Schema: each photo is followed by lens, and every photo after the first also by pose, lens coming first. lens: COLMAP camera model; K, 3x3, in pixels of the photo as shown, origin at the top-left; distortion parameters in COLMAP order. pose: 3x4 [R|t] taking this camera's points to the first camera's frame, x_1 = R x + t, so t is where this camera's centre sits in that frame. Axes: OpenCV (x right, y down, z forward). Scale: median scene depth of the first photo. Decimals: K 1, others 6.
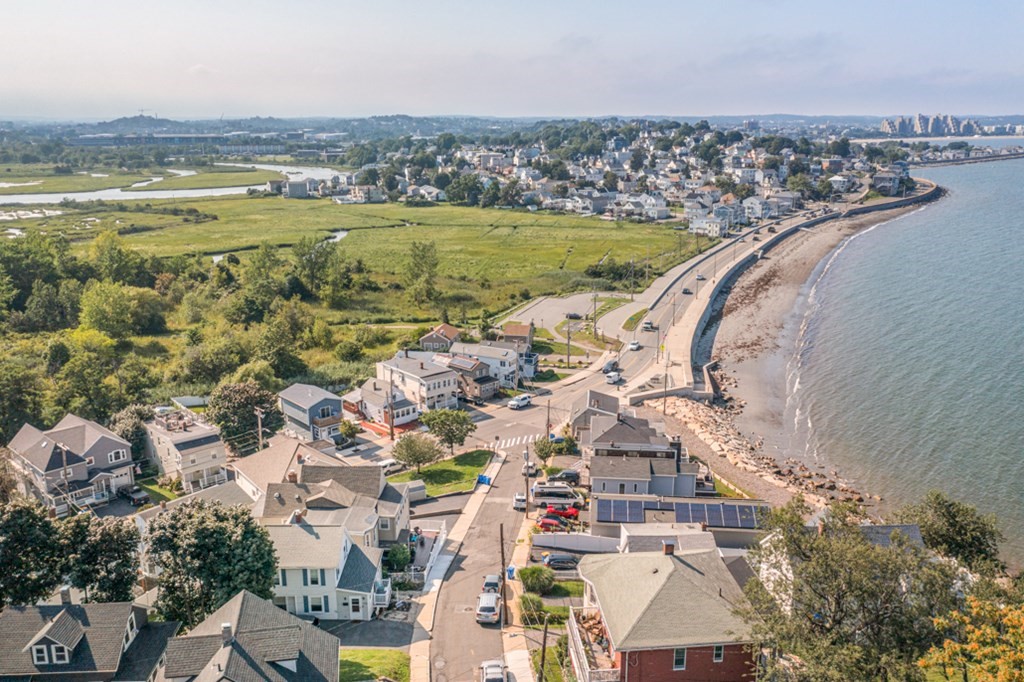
lens RADIAL K [[845.4, 0, 512.0], [0, 845.4, 341.0], [0, 0, 1]] dist [0.003324, -0.000588]
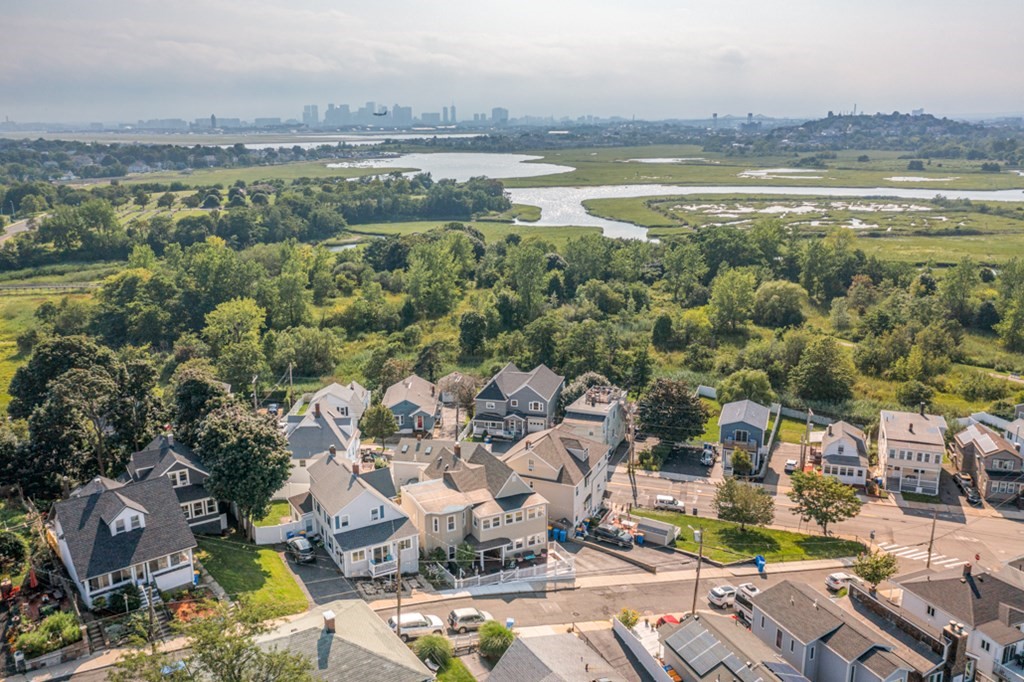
lens RADIAL K [[845.4, 0, 512.0], [0, 845.4, 341.0], [0, 0, 1]] dist [0.003324, -0.000588]
pose [[0.481127, 0.217127, -0.849337, 0.325900], [-0.213160, 0.968741, 0.126902, -0.061951], [0.850341, 0.119988, 0.512370, 0.236724]]
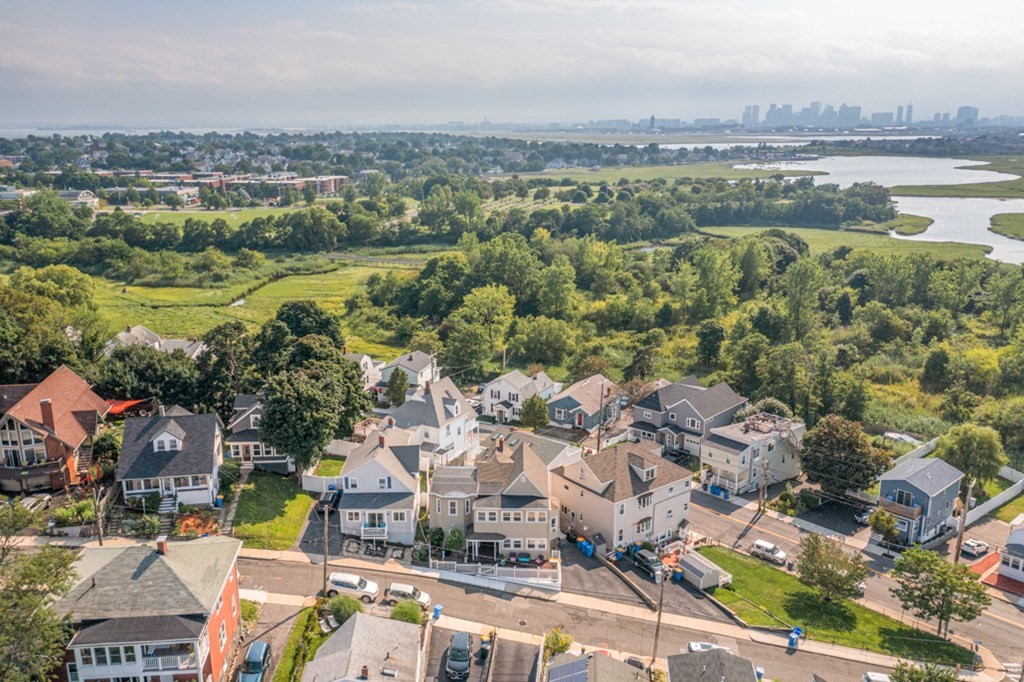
lens RADIAL K [[845.4, 0, 512.0], [0, 845.4, 341.0], [0, 0, 1]] dist [0.003324, -0.000588]
pose [[0.000473, 0.247905, -0.968784, 0.383975], [-0.246412, 0.938941, 0.240148, -0.114844], [0.969165, 0.238606, 0.061531, 0.445041]]
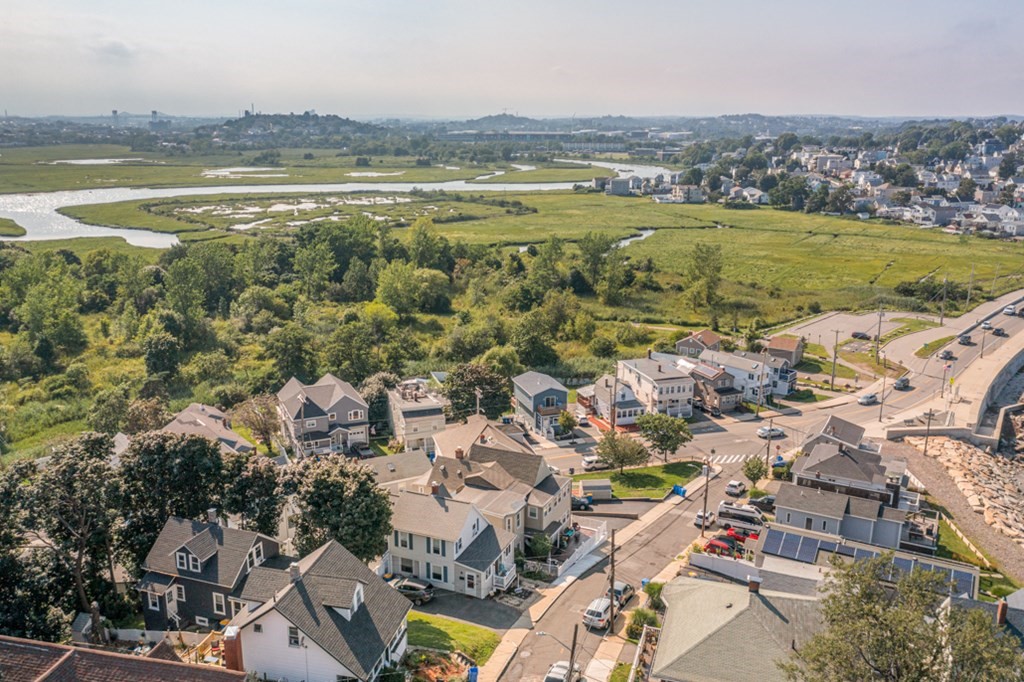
lens RADIAL K [[856.9, 0, 512.0], [0, 856.9, 341.0], [0, 0, 1]] dist [0.000412, 0.002275]
pose [[0.922233, 0.101569, -0.373055, 0.090742], [-0.102388, 0.994587, 0.017675, -0.001976], [0.372831, 0.021896, 0.927641, 0.014583]]
